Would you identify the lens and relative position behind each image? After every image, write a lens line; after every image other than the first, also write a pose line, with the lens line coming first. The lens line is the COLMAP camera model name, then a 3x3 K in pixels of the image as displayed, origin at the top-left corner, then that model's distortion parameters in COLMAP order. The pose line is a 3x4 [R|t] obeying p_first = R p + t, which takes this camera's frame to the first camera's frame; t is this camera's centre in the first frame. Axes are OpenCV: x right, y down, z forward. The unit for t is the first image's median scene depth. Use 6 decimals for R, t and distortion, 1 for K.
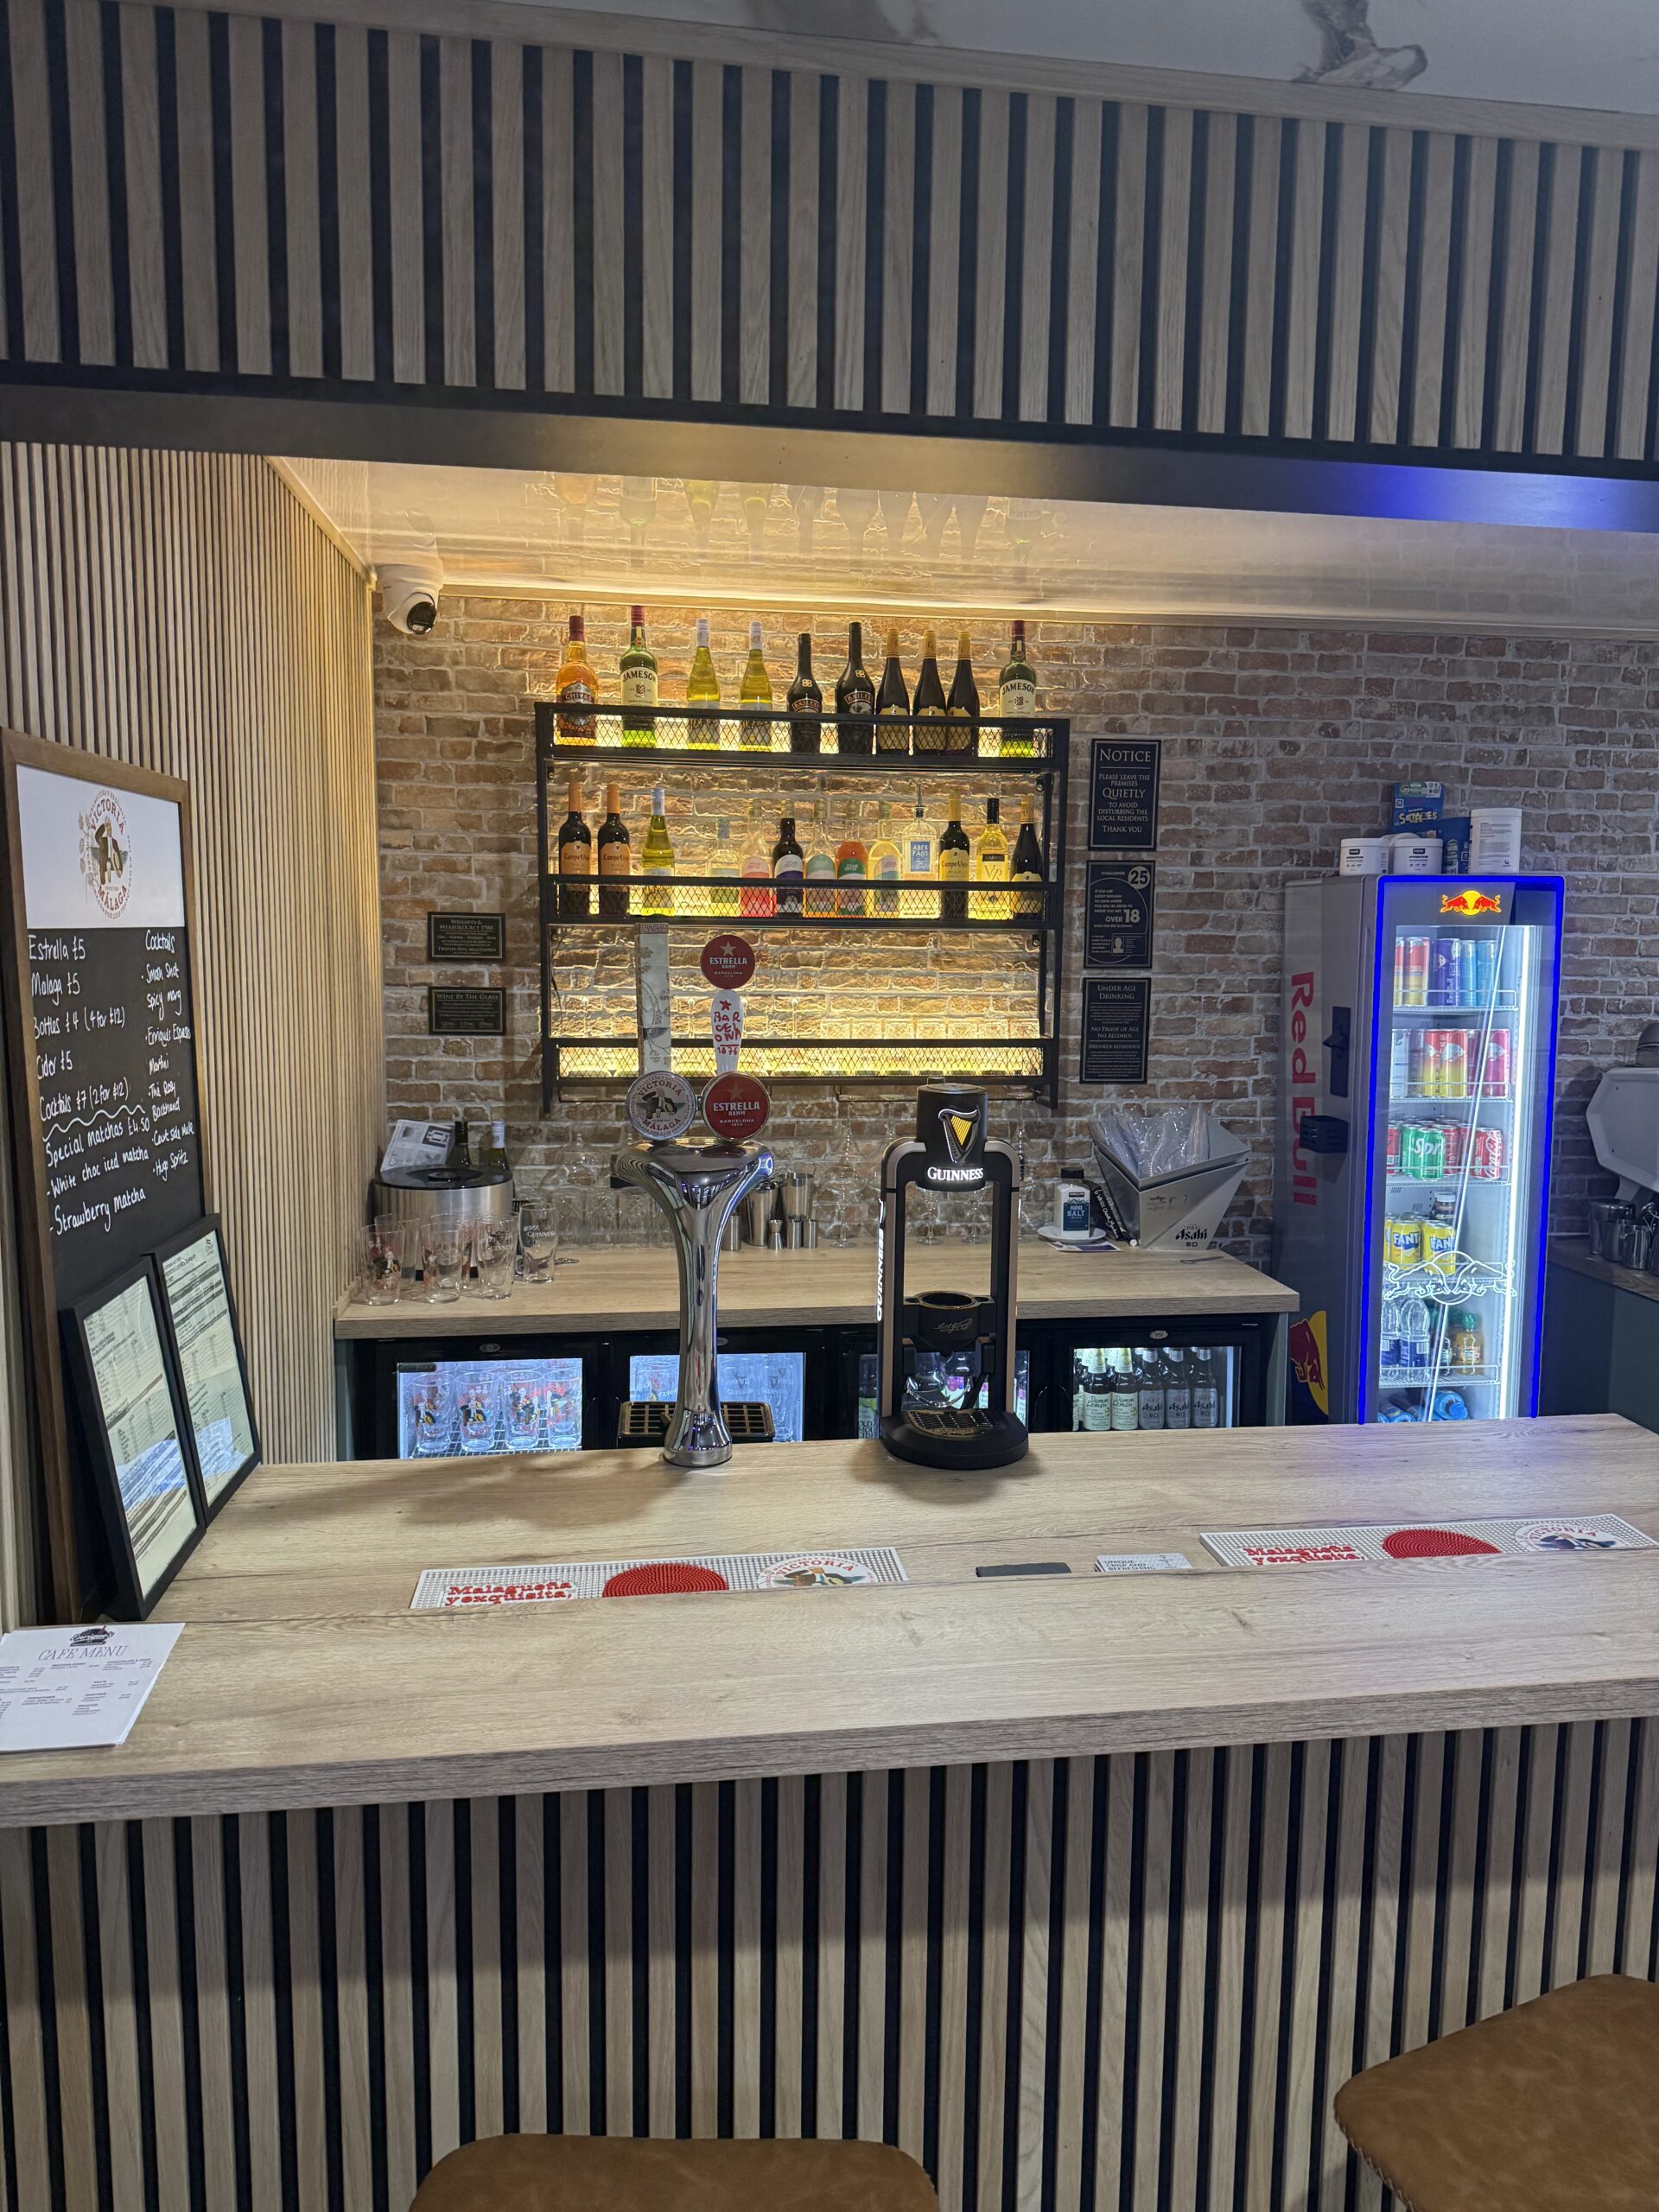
lens RADIAL K [[1563.2, 0, 824.9], [0, 1563.2, 1091.5], [0, 0, 1]] dist [0.025461, -0.031956]
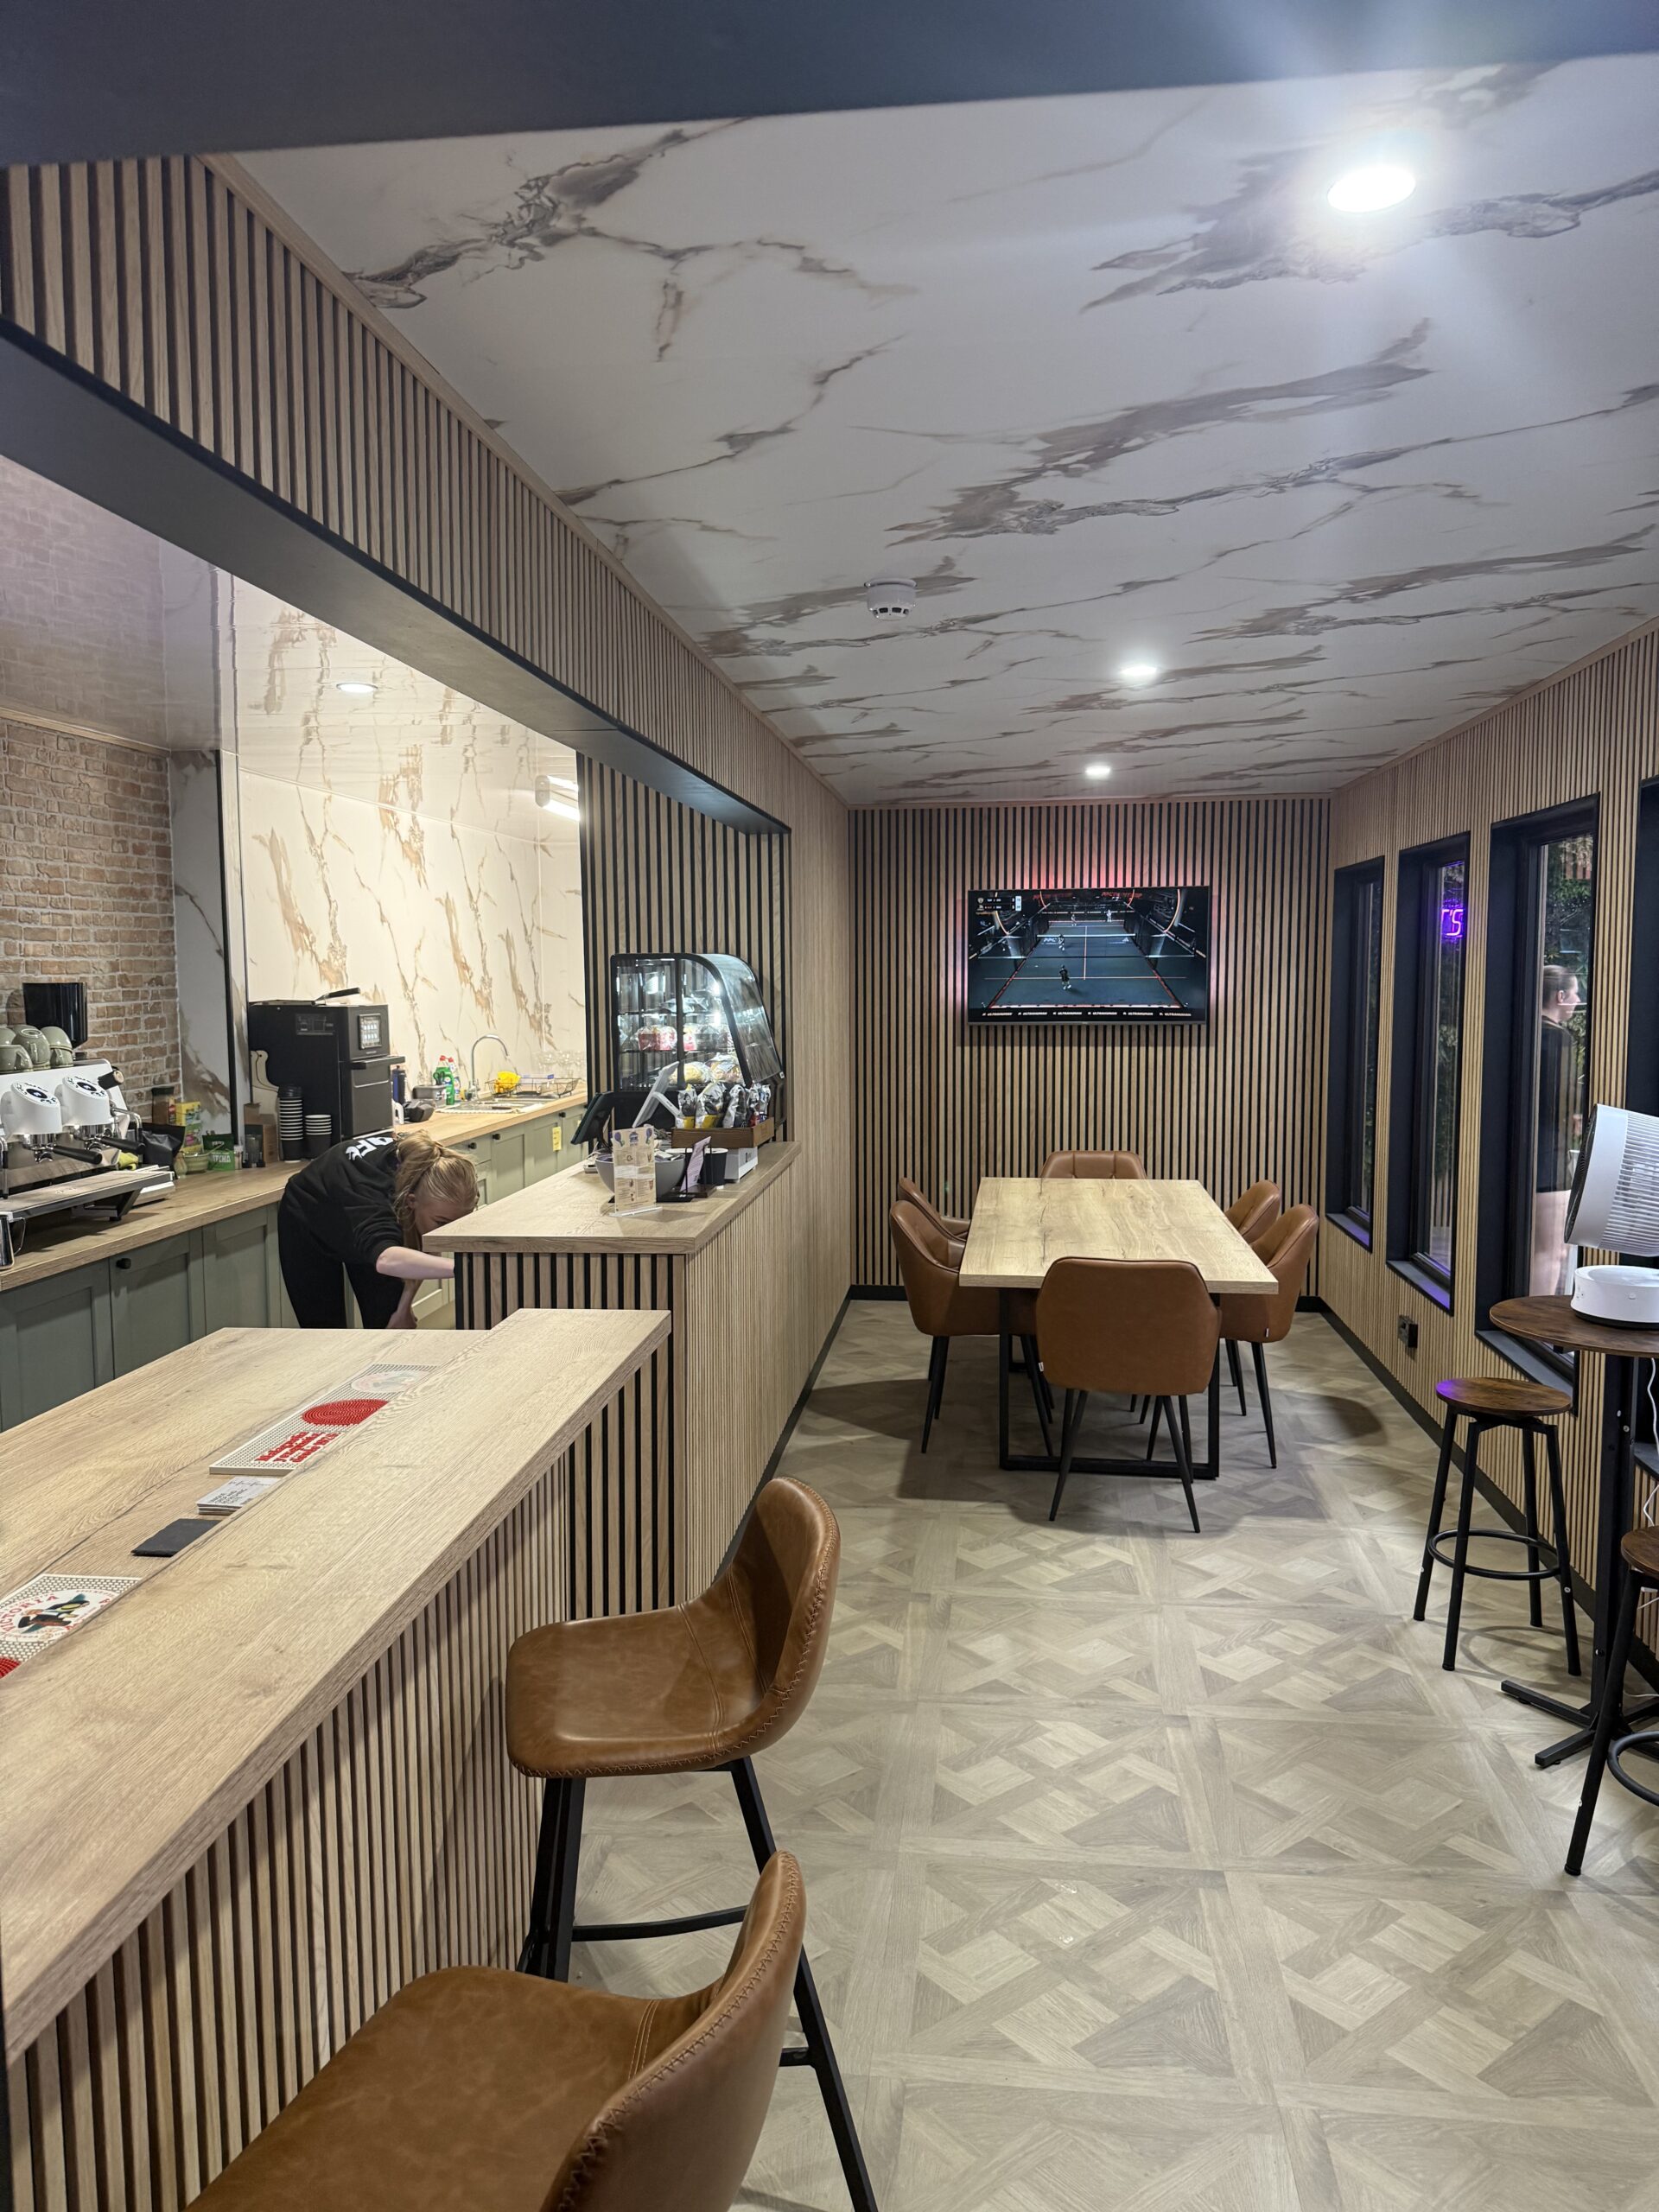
lens RADIAL K [[1563.2, 0, 824.9], [0, 1563.2, 1091.5], [0, 0, 1]] dist [0.025461, -0.031956]
pose [[0.261309, -0.095237, 0.960545, -0.327492], [0.123024, 0.990291, 0.064718, -0.000862], [-0.957383, 0.101259, 0.270488, 0.116914]]
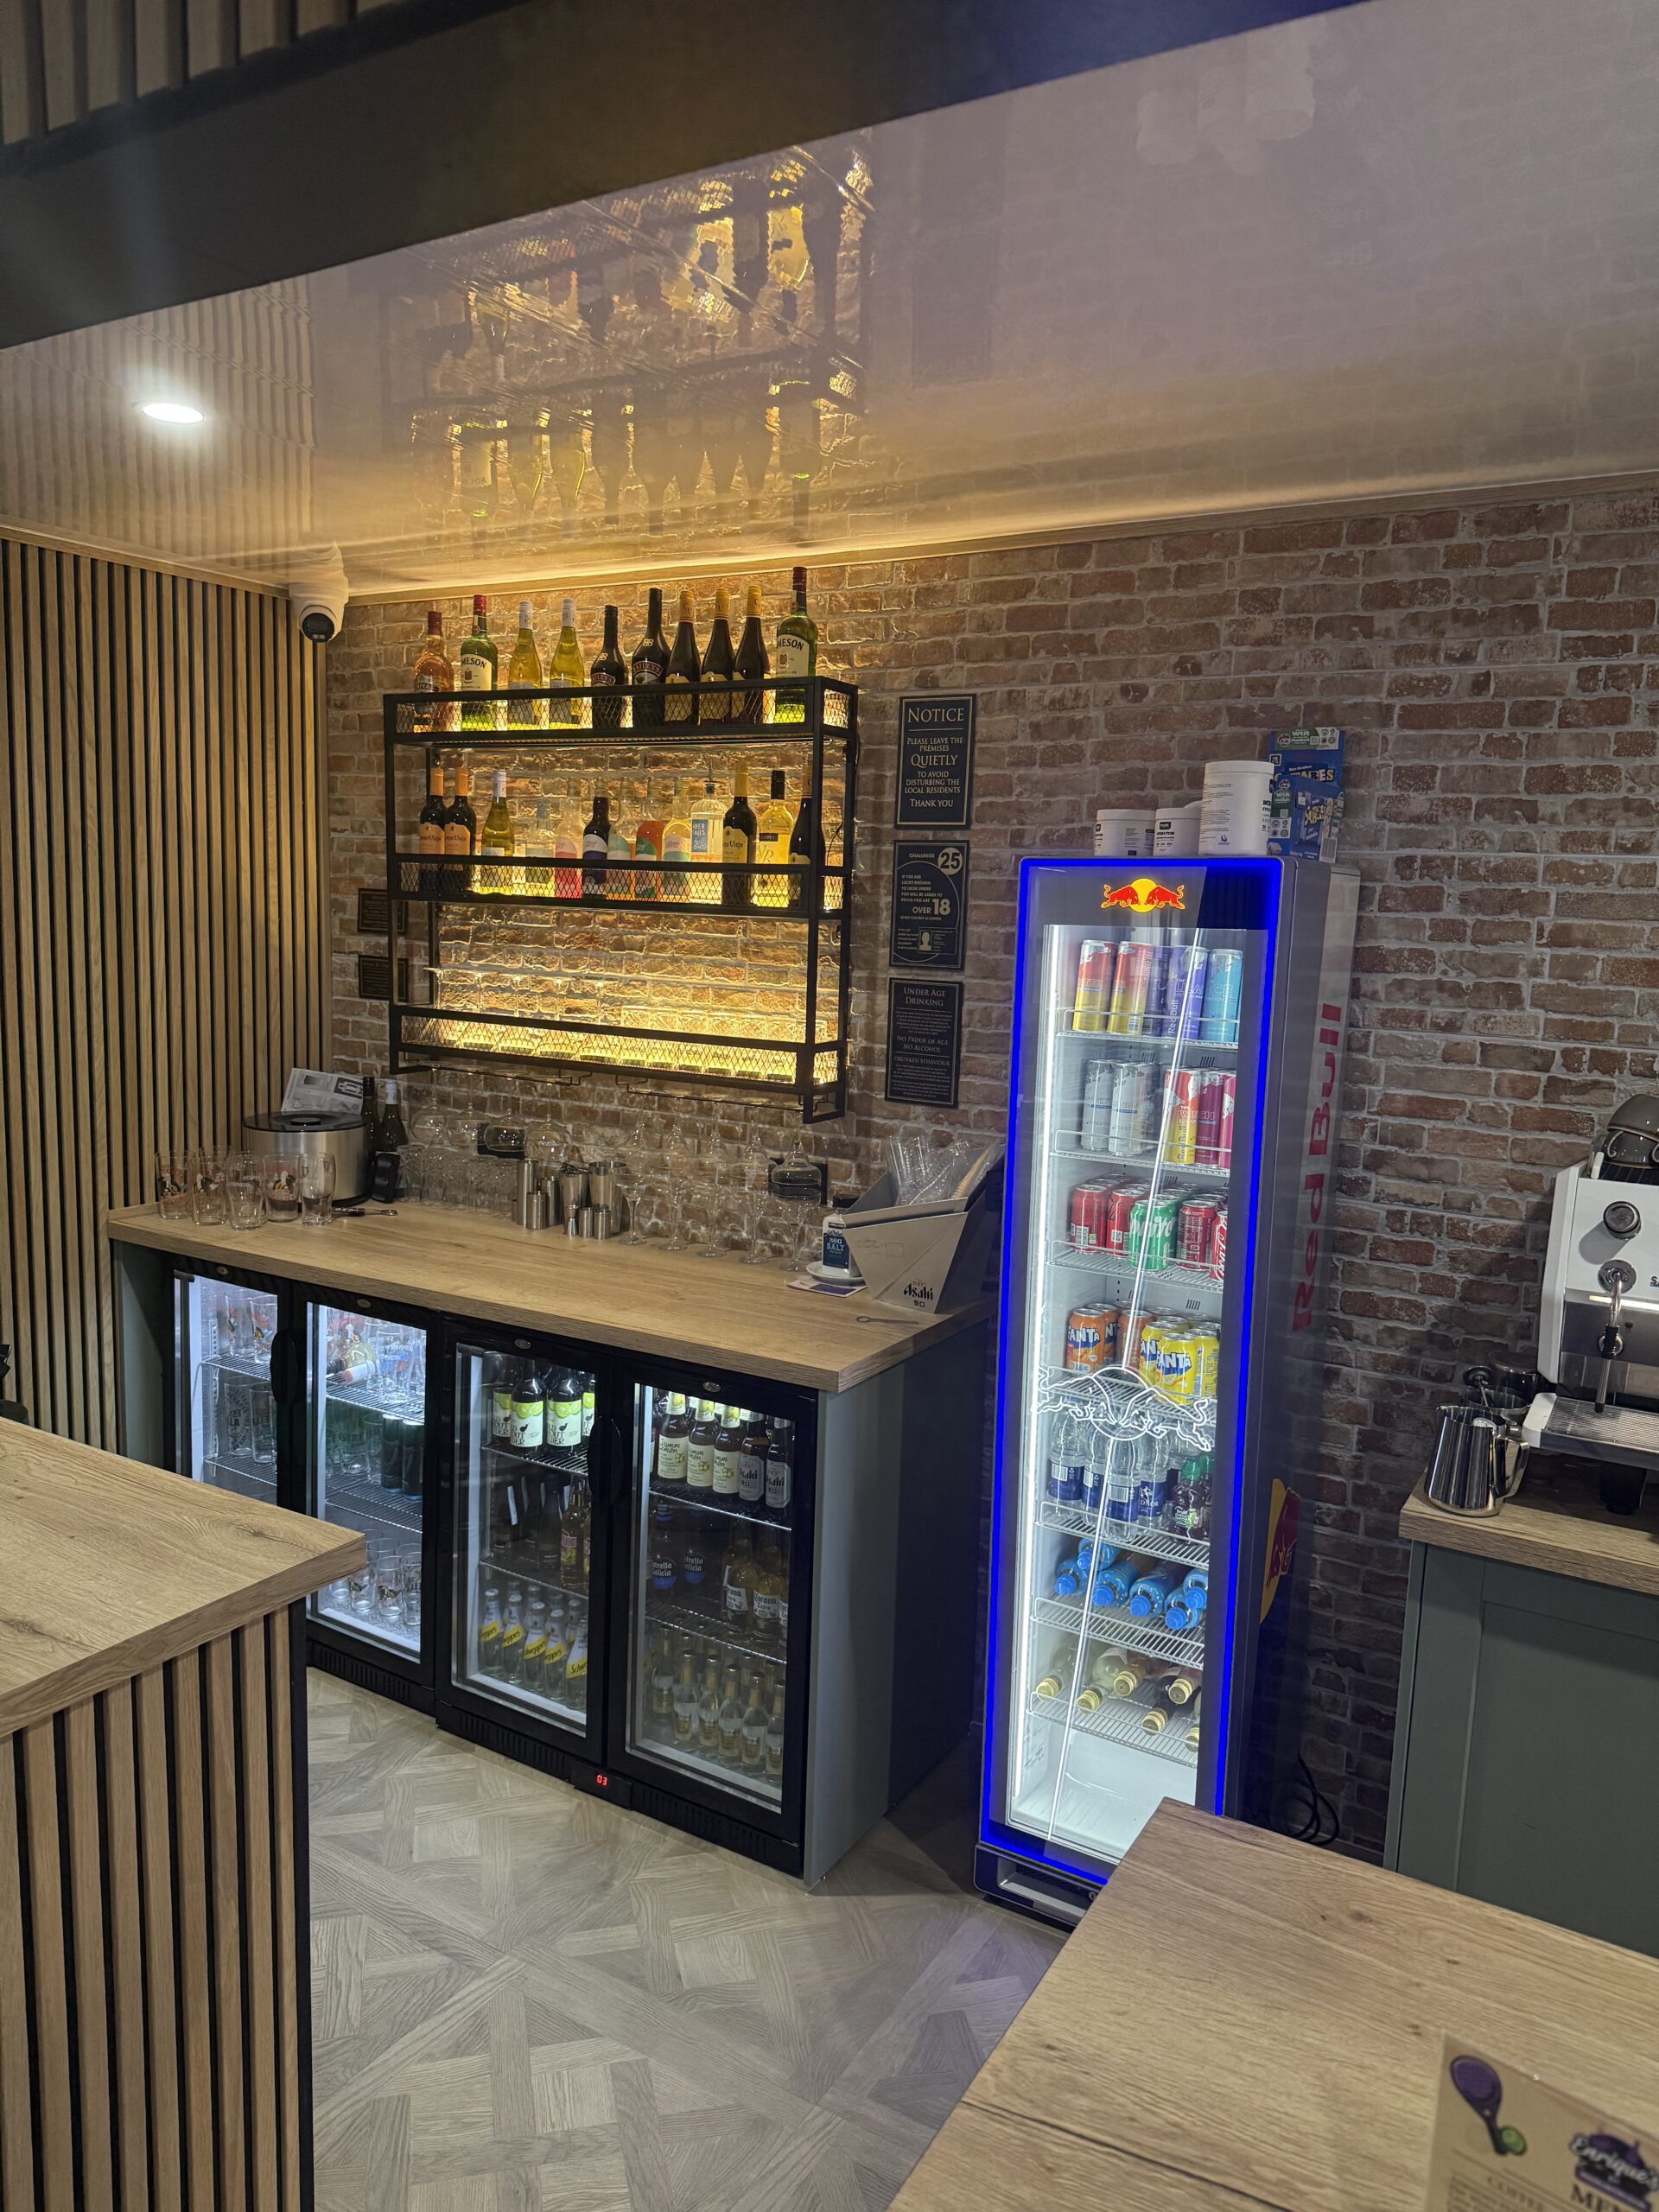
lens RADIAL K [[1563.4, 0, 834.4], [0, 1563.4, 1098.3], [0, 0, 1]] dist [0.044933, -0.055931]
pose [[0.778480, 0.095874, -0.620304, 0.684843], [-0.096575, 0.994793, 0.032552, -0.032131], [0.620195, 0.034565, 0.783686, 0.313247]]
